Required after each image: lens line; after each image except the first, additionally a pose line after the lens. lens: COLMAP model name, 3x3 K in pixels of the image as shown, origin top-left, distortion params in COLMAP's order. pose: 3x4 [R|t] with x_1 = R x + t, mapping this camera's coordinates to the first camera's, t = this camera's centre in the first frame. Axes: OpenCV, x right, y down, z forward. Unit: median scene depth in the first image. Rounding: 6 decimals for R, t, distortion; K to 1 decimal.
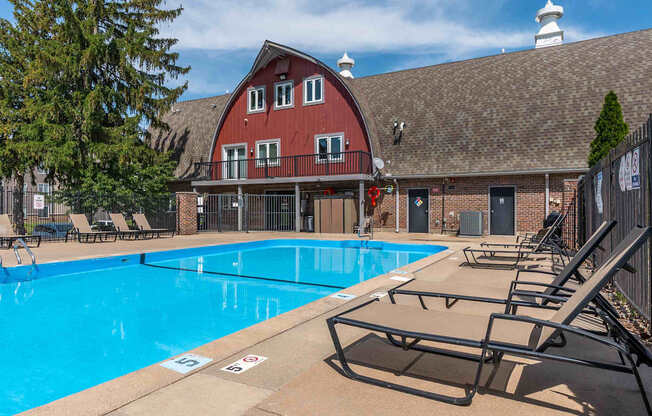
lens RADIAL K [[424.0, 0, 326.8], [0, 424.0, 207.7], [0, 0, 1]] dist [-0.017482, -0.000567]
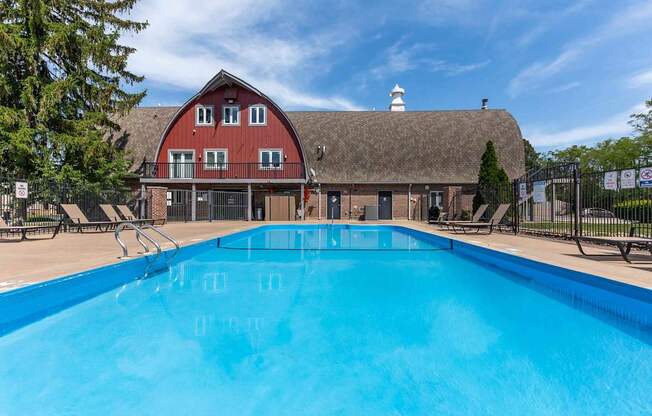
lens RADIAL K [[286.8, 0, 325.4], [0, 286.8, 205.2], [0, 0, 1]] dist [0.002177, -0.000103]
pose [[0.875698, 0.006726, 0.482812, -0.299589], [-0.003511, 0.999965, -0.007563, 0.015153], [-0.482846, 0.004927, 0.875692, 0.105984]]
